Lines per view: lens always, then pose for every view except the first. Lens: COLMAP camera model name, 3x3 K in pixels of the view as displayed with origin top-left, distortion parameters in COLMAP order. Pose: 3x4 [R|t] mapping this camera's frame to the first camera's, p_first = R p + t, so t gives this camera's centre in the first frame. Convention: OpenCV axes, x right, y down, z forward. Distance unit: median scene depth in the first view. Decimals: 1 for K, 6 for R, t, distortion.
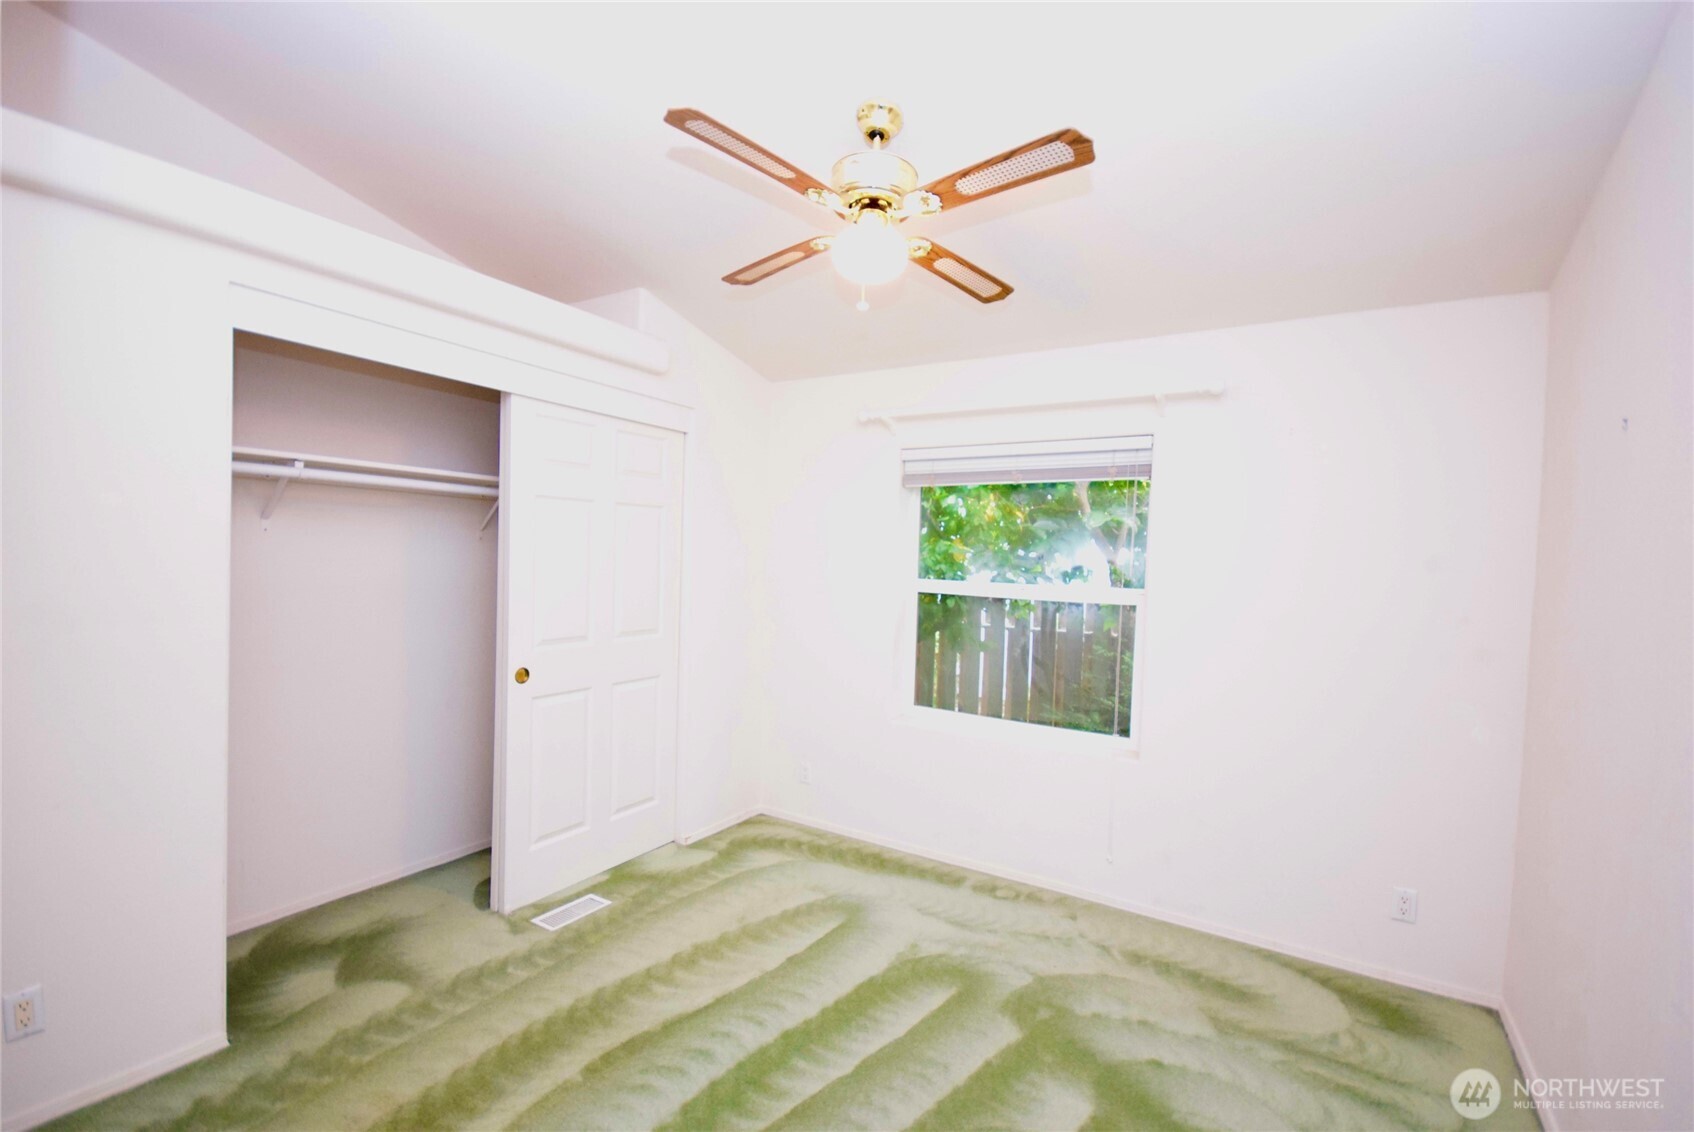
lens RADIAL K [[742.7, 0, 837.1], [0, 742.7, 579.2], [0, 0, 1]] dist [0.013811, -0.010720]
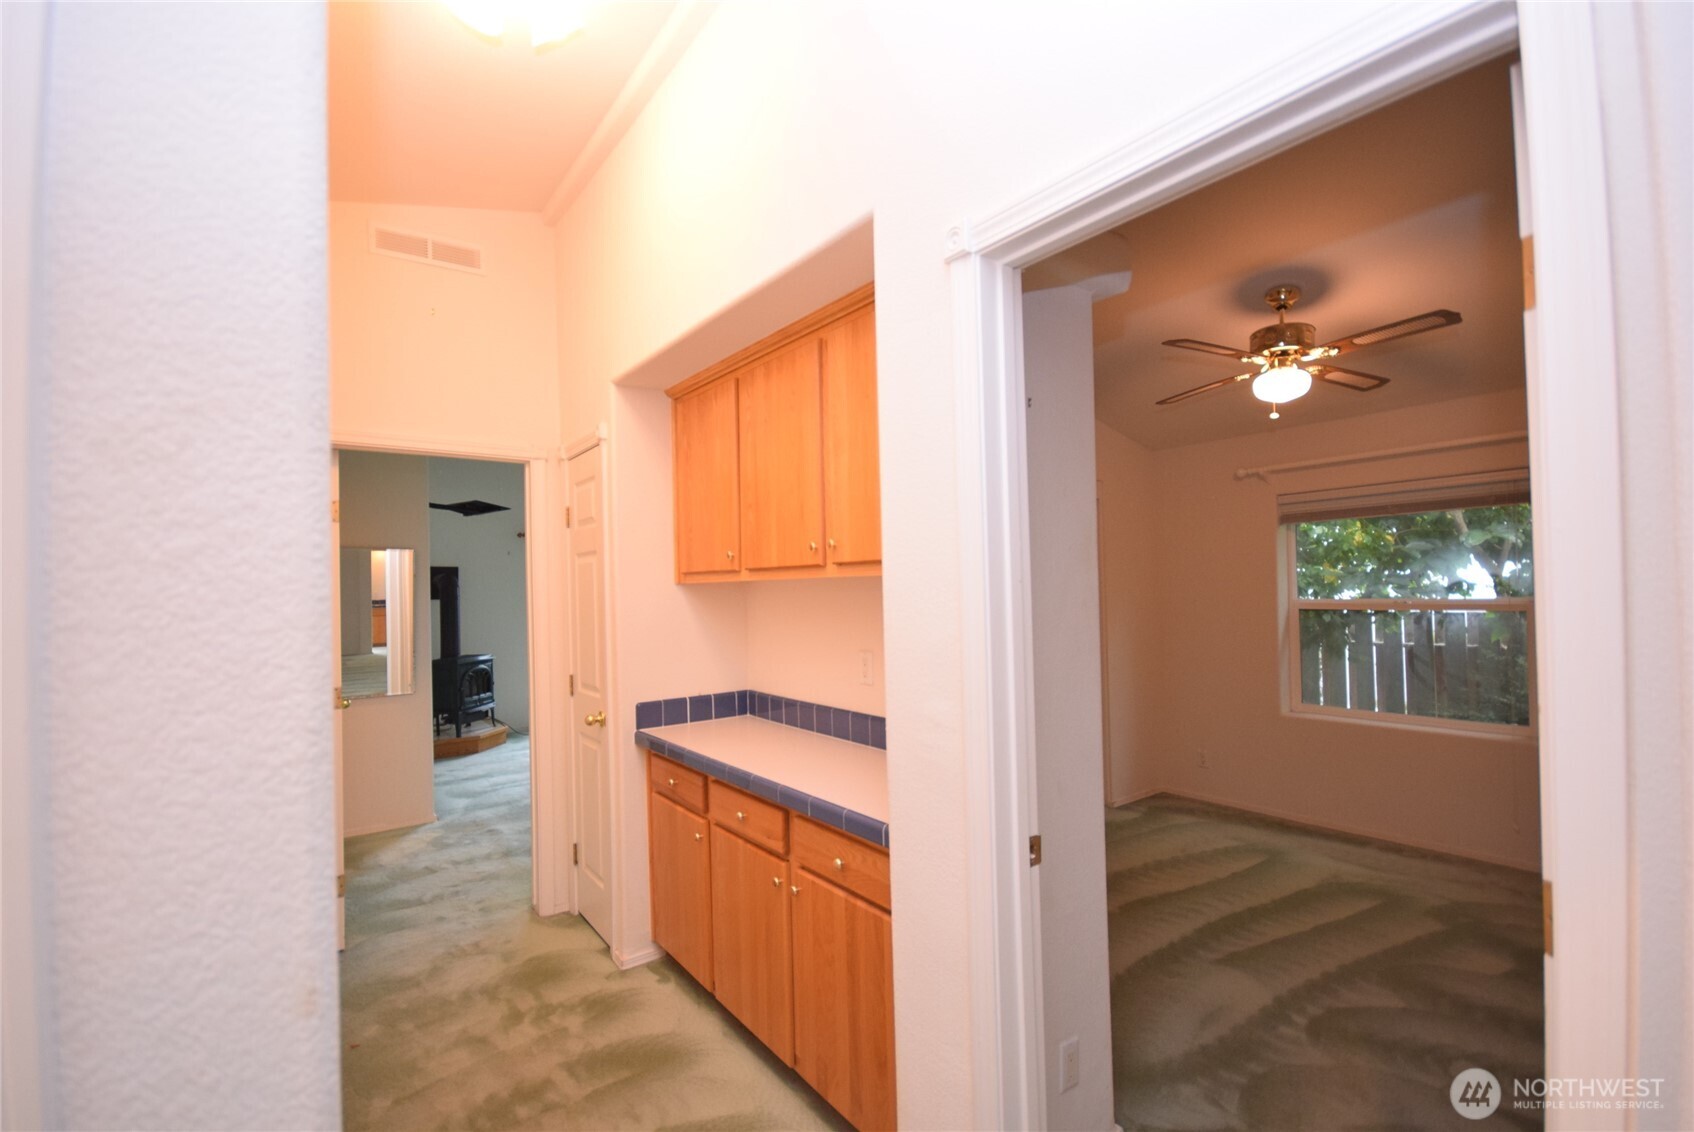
lens RADIAL K [[742.7, 0, 837.1], [0, 742.7, 579.2], [0, 0, 1]] dist [0.013811, -0.010720]
pose [[0.932124, -0.057471, -0.357550, -0.159550], [0.040305, 0.997657, -0.055286, 0.004996], [0.359890, 0.037122, 0.932256, -0.417363]]
